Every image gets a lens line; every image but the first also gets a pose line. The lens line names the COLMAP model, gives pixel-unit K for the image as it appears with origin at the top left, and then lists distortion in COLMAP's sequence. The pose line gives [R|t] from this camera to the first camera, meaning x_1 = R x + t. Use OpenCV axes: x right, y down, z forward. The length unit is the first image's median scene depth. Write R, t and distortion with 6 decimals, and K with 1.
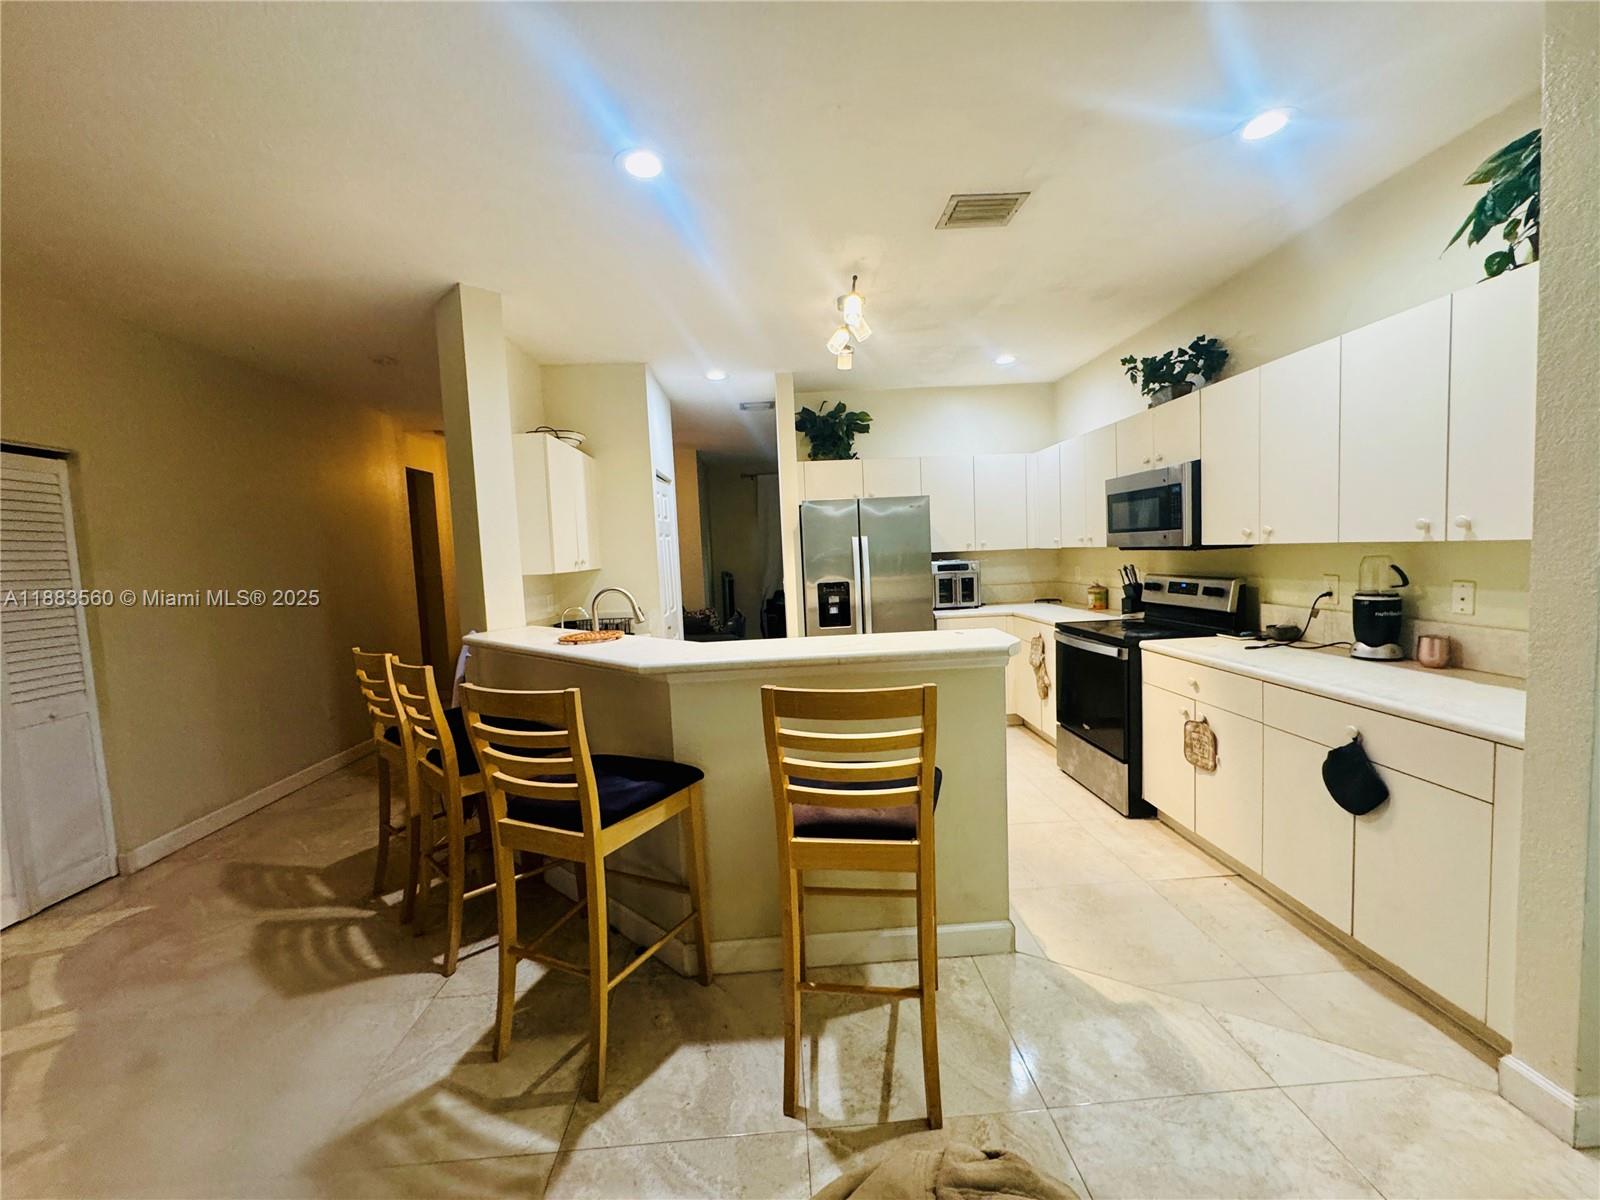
lens RADIAL K [[643.5, 0, 798.6], [0, 643.5, 602.0], [0, 0, 1]] dist [-0.001976, -0.000230]
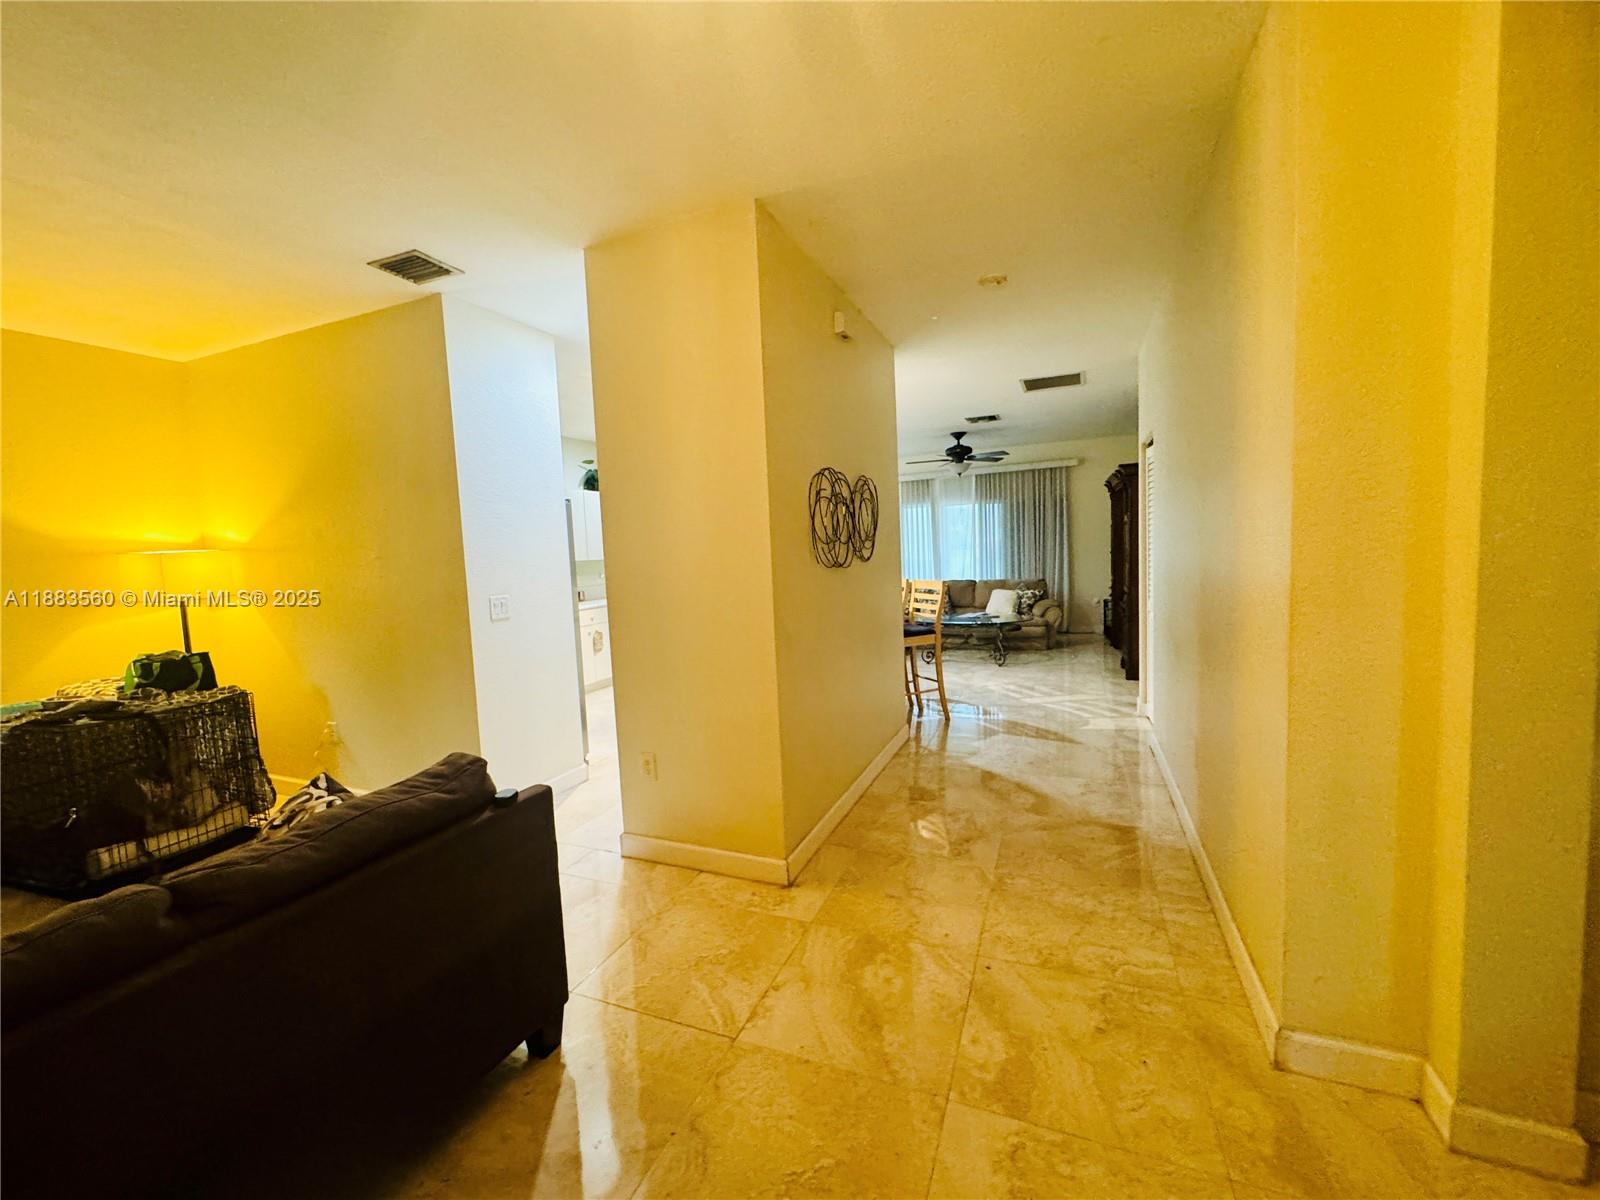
lens RADIAL K [[643.5, 0, 798.6], [0, 643.5, 602.0], [0, 0, 1]] dist [-0.001976, -0.000230]
pose [[-0.898860, 0.050645, 0.435301, -1.204366], [0.120222, 0.983689, 0.133800, -0.169844], [-0.421424, 0.172600, -0.890287, 3.014179]]
